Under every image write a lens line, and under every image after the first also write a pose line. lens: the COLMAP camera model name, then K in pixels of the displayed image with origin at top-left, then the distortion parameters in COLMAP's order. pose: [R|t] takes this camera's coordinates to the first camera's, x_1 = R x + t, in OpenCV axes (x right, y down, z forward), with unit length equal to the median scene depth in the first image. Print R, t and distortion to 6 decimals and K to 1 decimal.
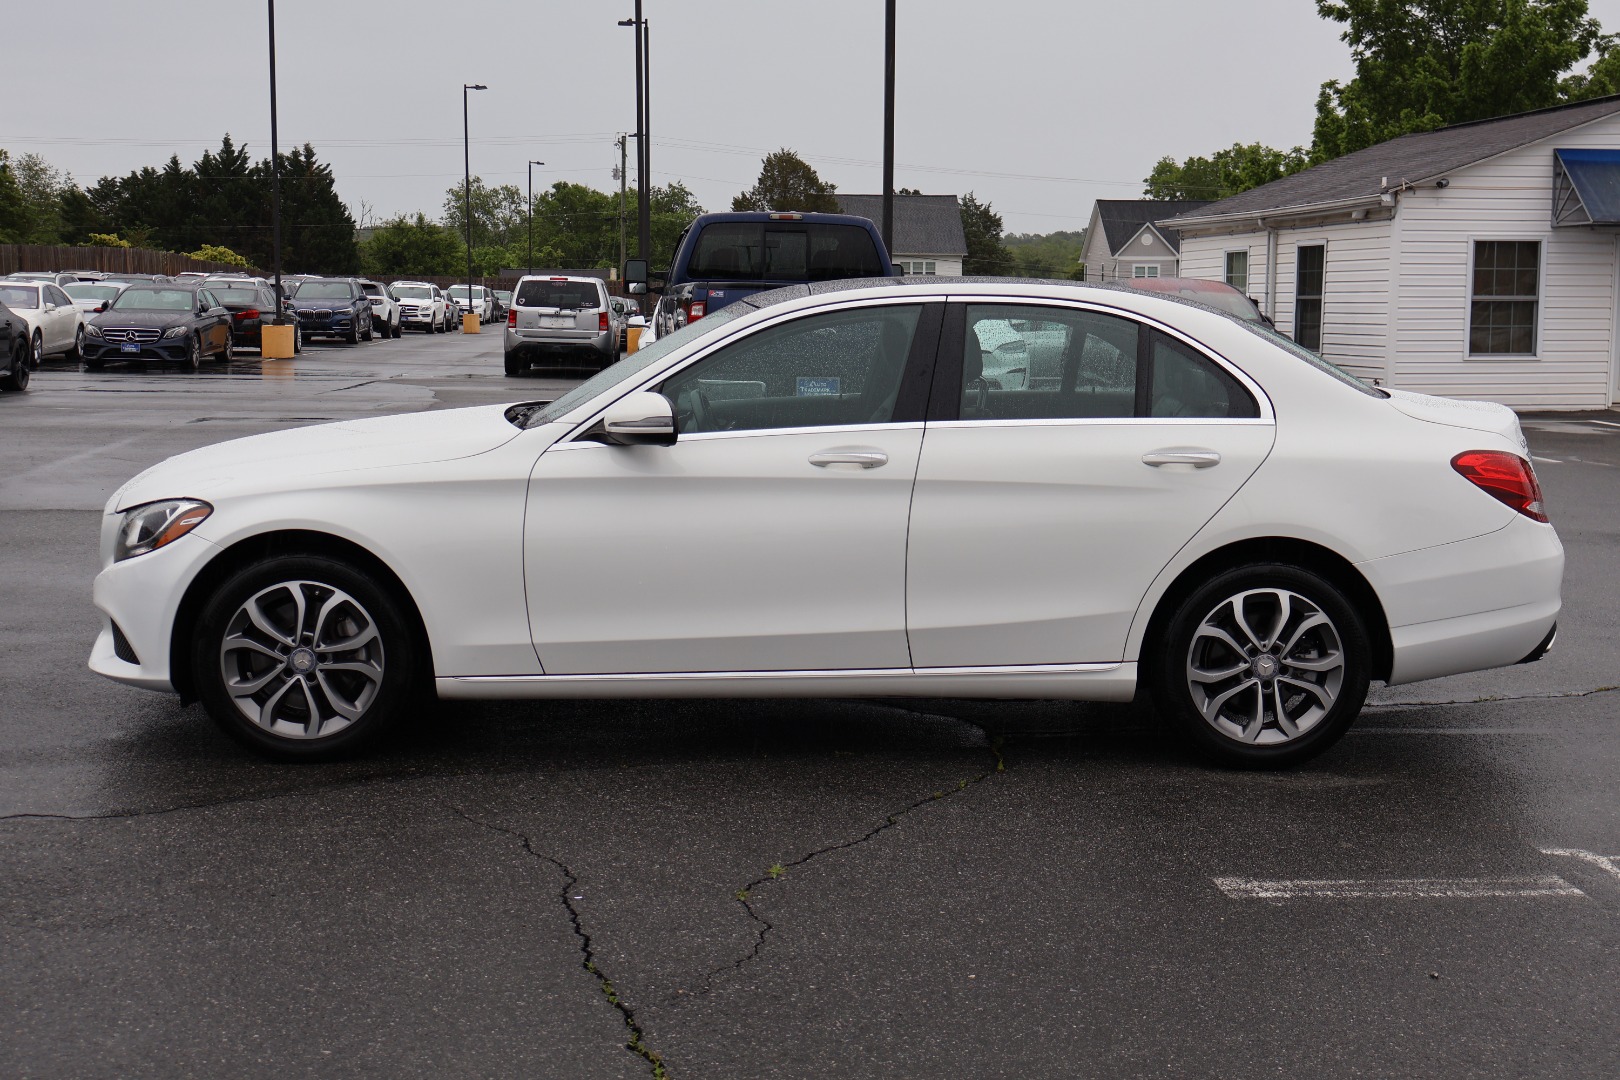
lens RADIAL K [[2028.0, 0, 868.3], [0, 2028.0, 525.1], [0, 0, 1]] dist [0.005429, 0.000000]
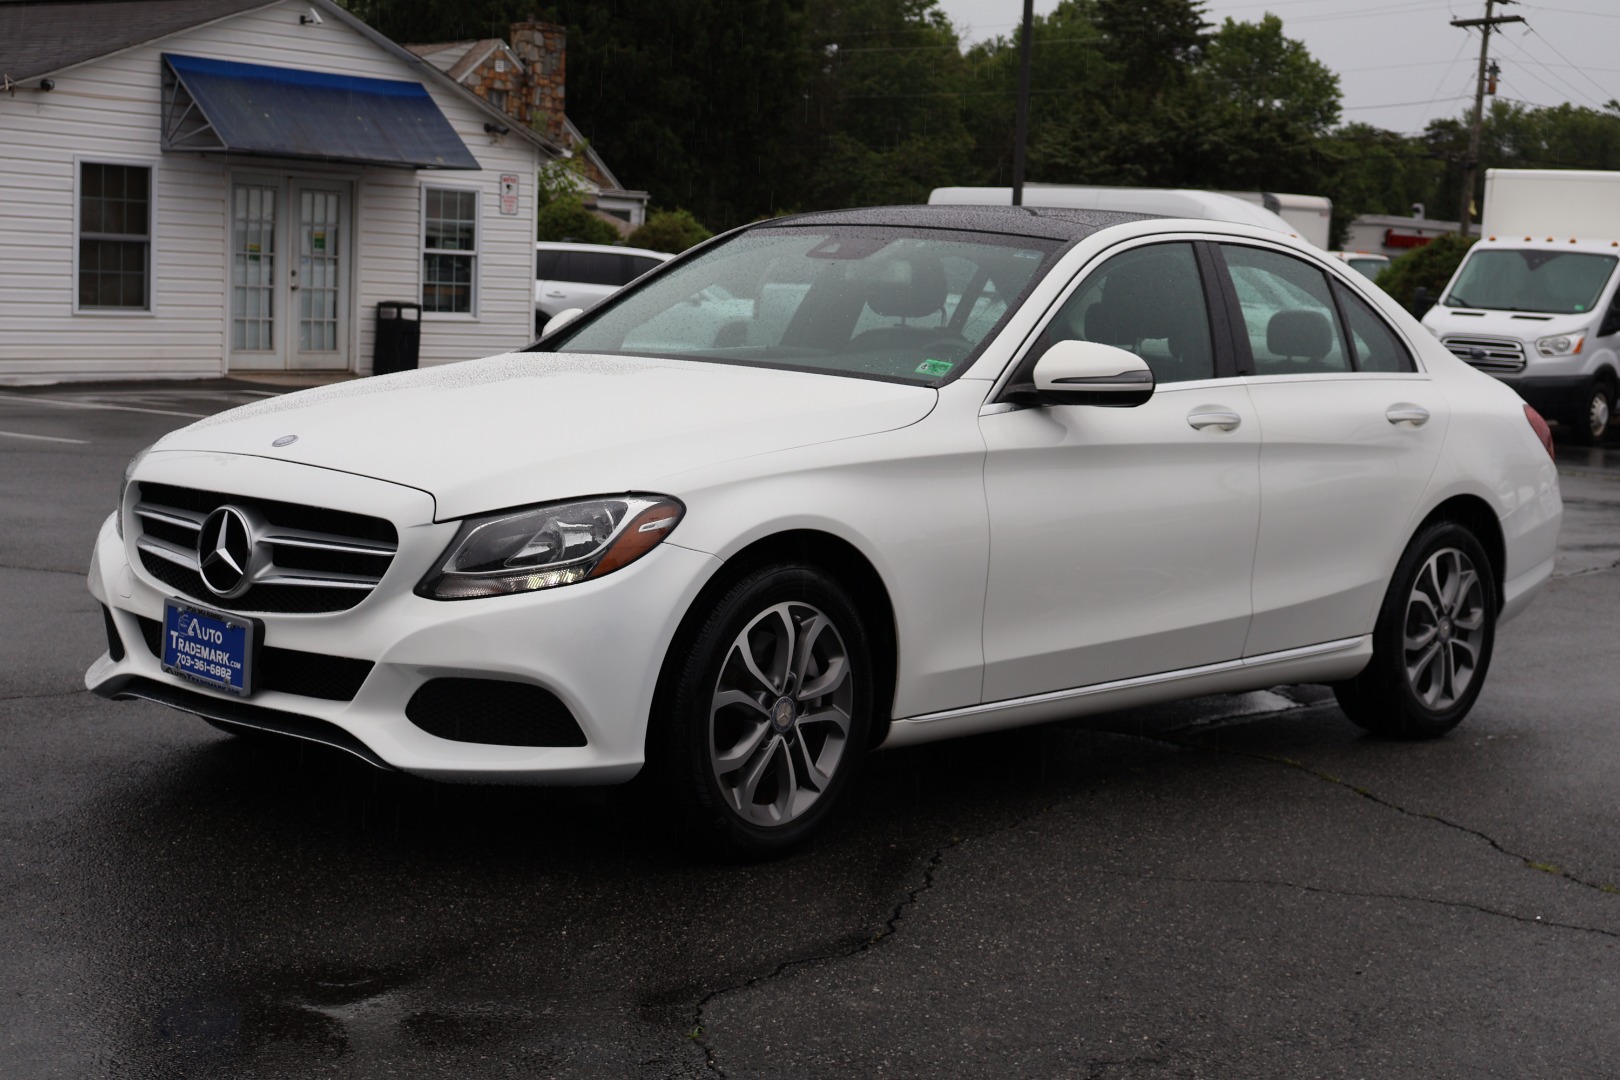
lens RADIAL K [[2636.3, 0, 804.1], [0, 2636.3, 543.8], [0, 0, 1]] dist [0.027597, 0.000000]
pose [[0.691190, -0.047602, 0.721103, -0.922917], [0.045053, 0.998726, 0.022744, -0.013462], [-0.721267, 0.016767, 0.692454, 0.346403]]
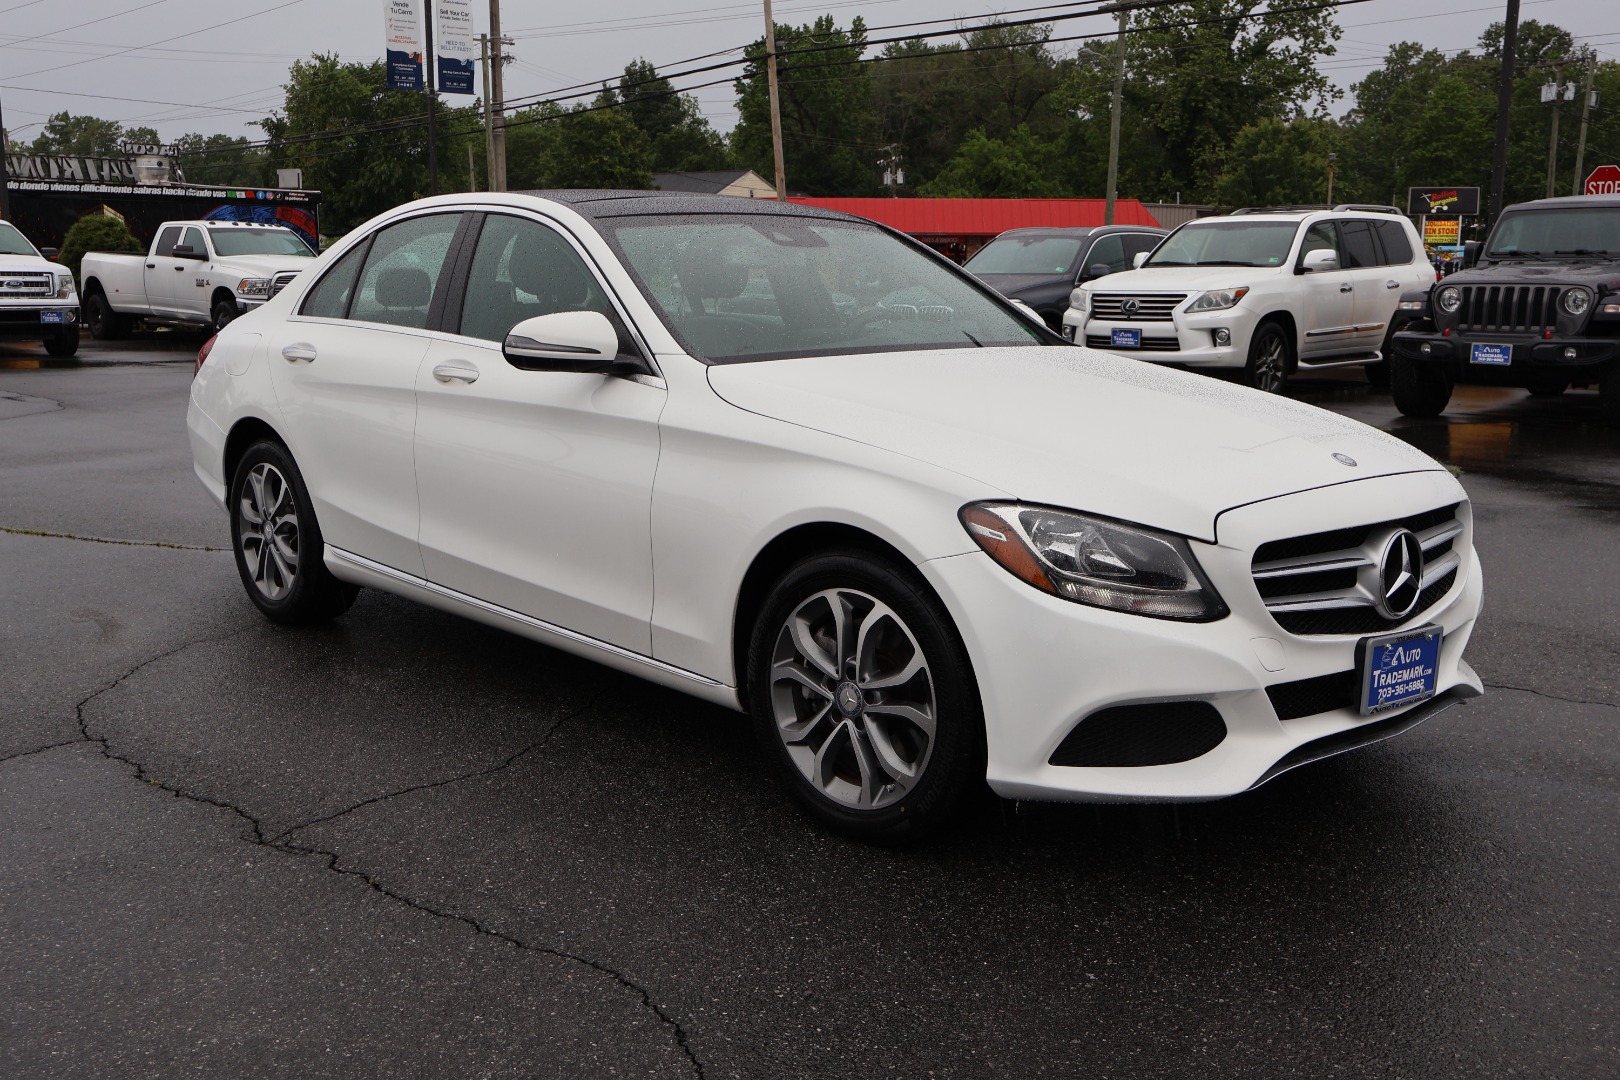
lens RADIAL K [[1574.0, 0, 802.2], [0, 1574.0, 541.8], [0, 0, 1]] dist [0.015059, 0.000000]
pose [[-0.661113, -0.141197, 0.736880, -0.674290], [0.082601, 0.962465, 0.258531, -0.167302], [-0.745725, 0.231786, -0.624635, 1.601077]]
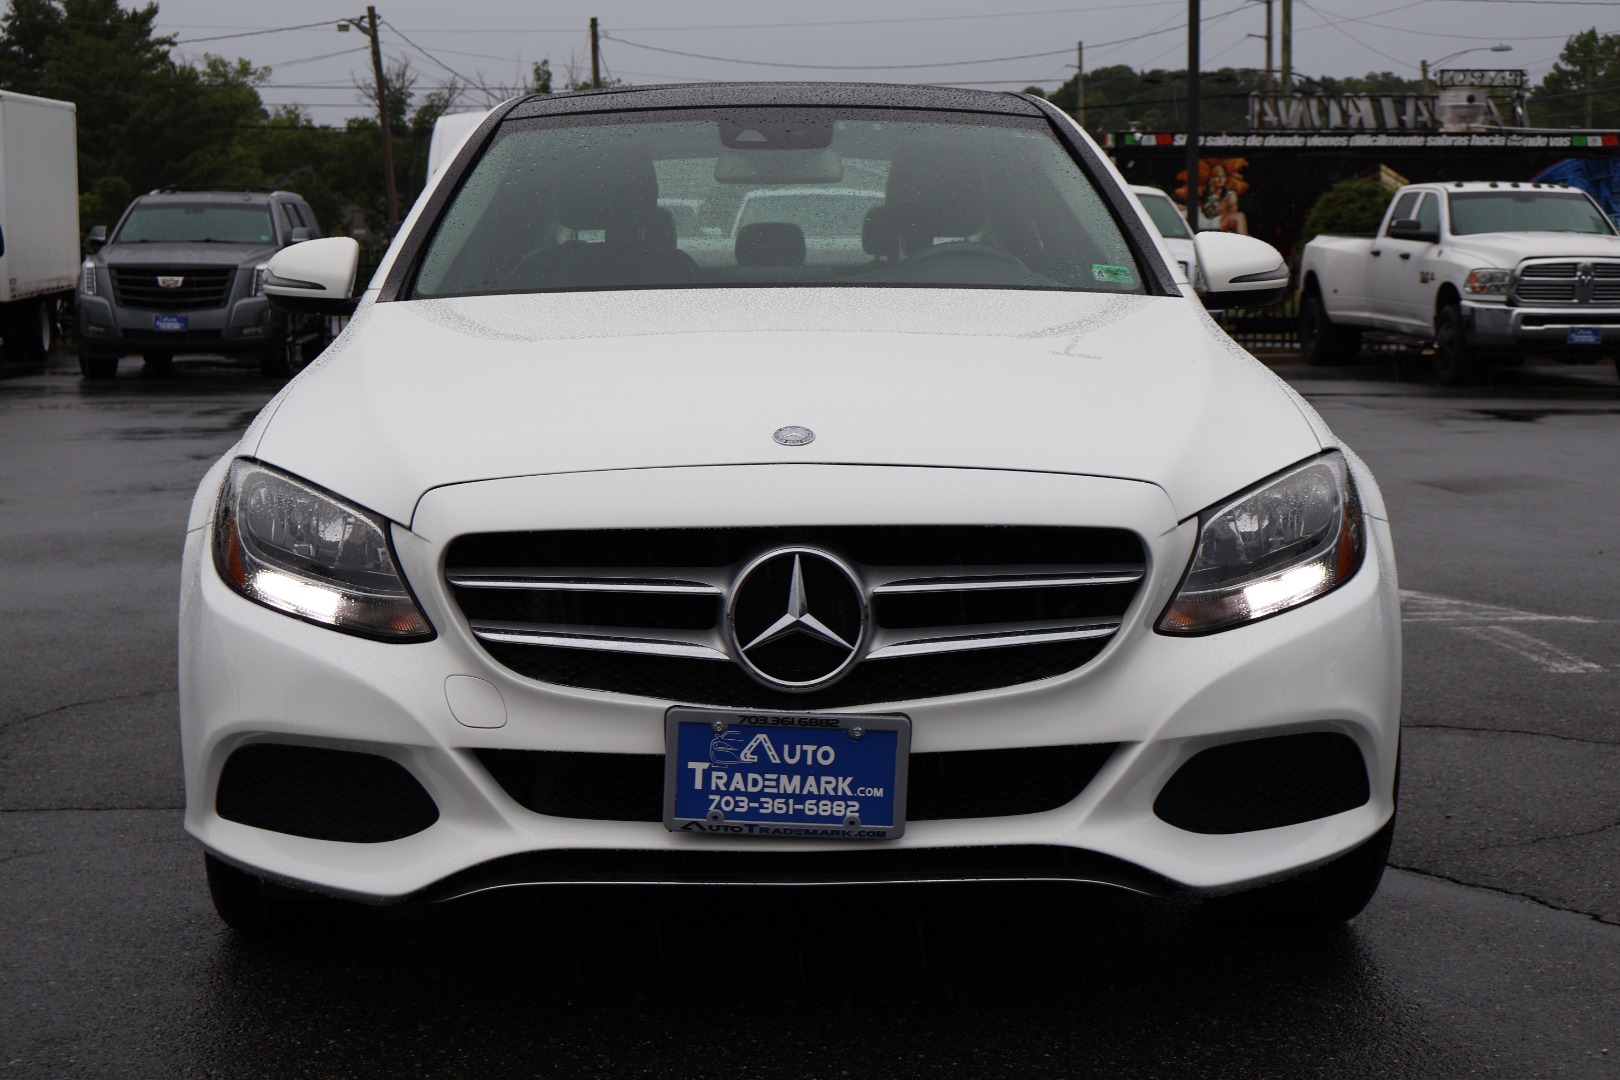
lens RADIAL K [[2636.3, 0, 806.3], [0, 2636.3, 541.6], [0, 0, 1]] dist [0.027597, 0.000000]
pose [[-0.008820, -0.113172, 0.993536, -0.970226], [0.127271, 0.985367, 0.113372, -0.079519], [-0.991829, 0.127448, 0.005713, 1.103228]]
